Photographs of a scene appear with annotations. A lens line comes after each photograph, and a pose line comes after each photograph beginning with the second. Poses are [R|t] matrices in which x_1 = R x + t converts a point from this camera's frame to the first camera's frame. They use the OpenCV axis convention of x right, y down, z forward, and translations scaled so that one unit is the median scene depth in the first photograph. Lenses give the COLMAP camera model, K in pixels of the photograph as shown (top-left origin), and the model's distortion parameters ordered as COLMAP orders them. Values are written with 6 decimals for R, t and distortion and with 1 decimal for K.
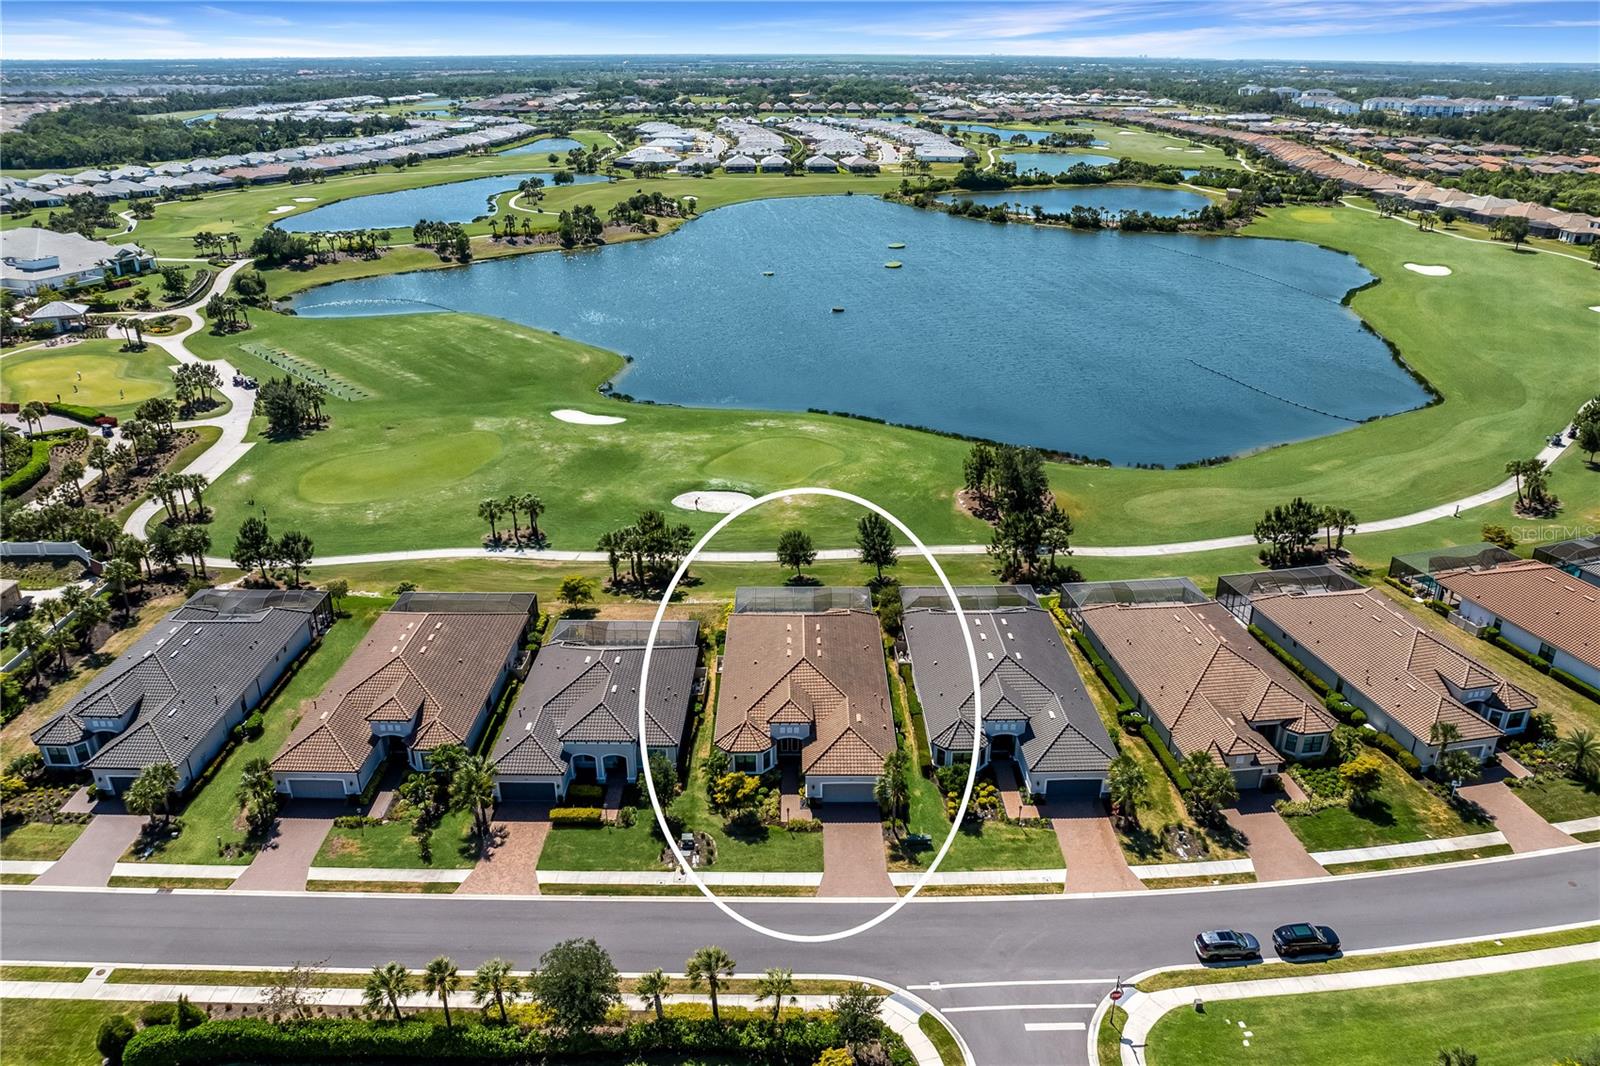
lens RADIAL K [[1130.8, 0, 814.0], [0, 1130.8, 535.2], [0, 0, 1]] dist [-0.042570, 0.004017]
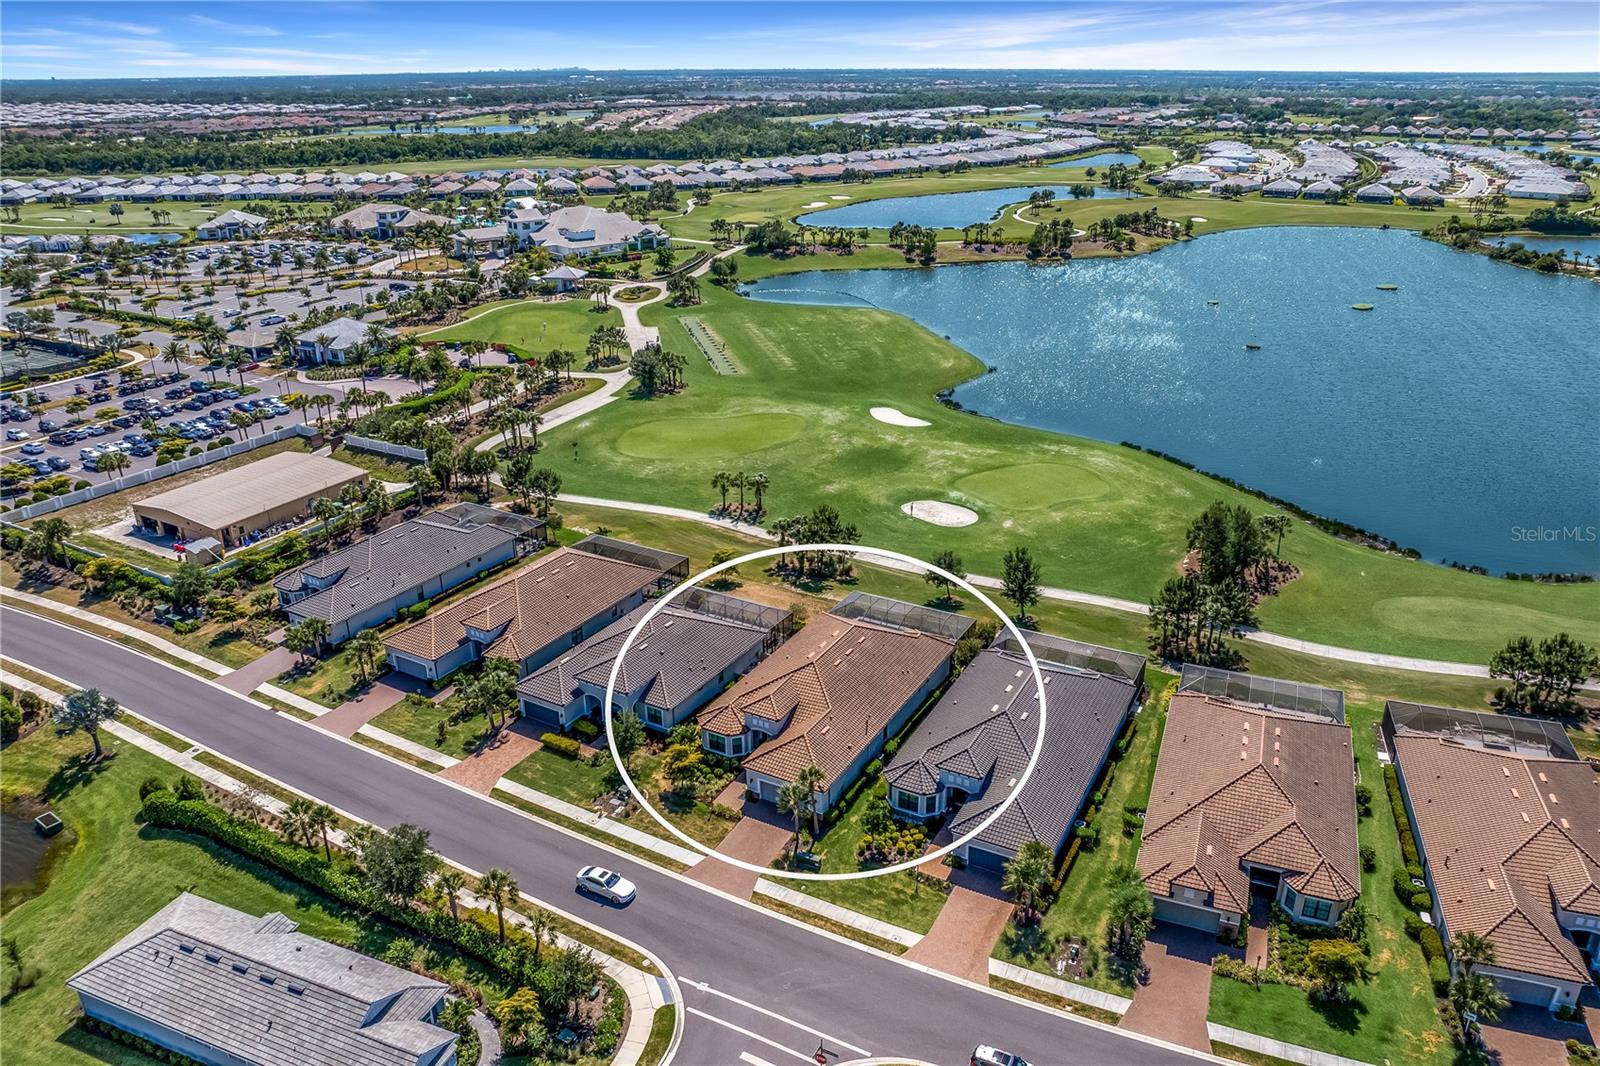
lens RADIAL K [[1132.1, 0, 806.0], [0, 1132.1, 534.6], [0, 0, 1]] dist [-0.040889, 0.002057]
pose [[0.869146, 0.184738, -0.458756, 0.218910], [-0.190220, 0.981128, 0.034707, -0.018682], [0.456510, 0.057099, 0.887884, 0.046668]]
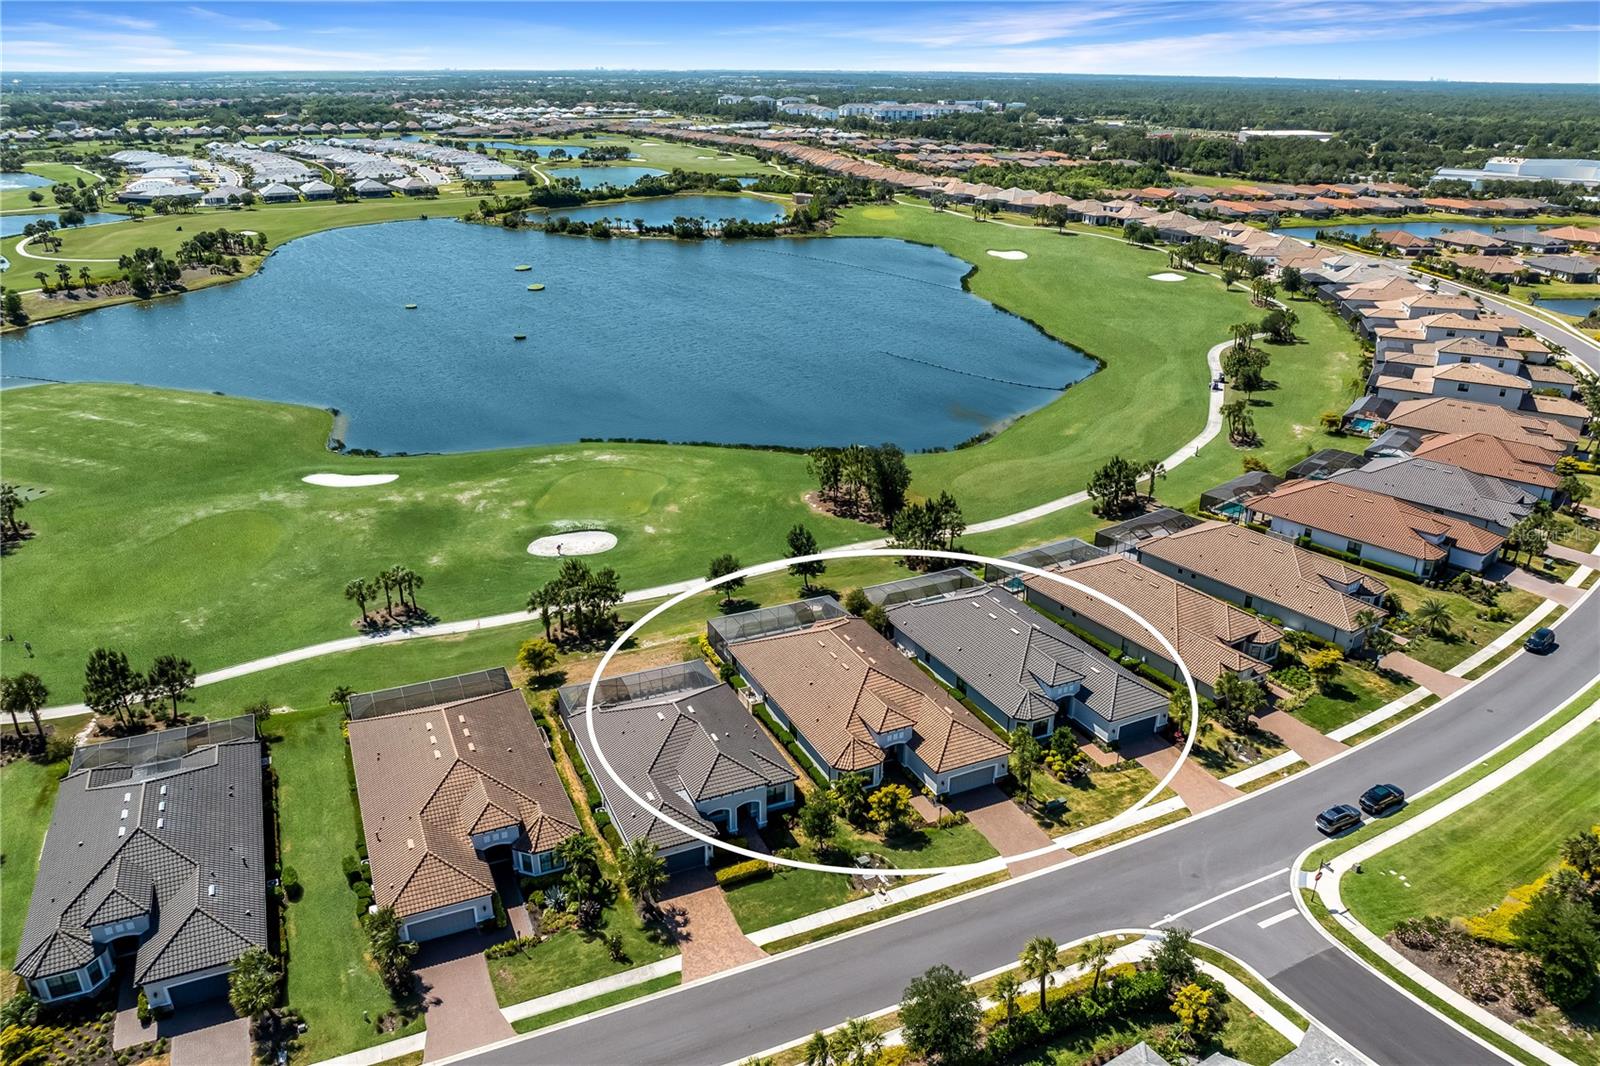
lens RADIAL K [[1132.1, 0, 806.0], [0, 1132.1, 534.6], [0, 0, 1]] dist [-0.040889, 0.002057]
pose [[0.908128, -0.157453, 0.387960, -0.224453], [0.161792, 0.986587, 0.021685, -0.021446], [-0.386170, 0.043076, 0.921421, 0.036832]]
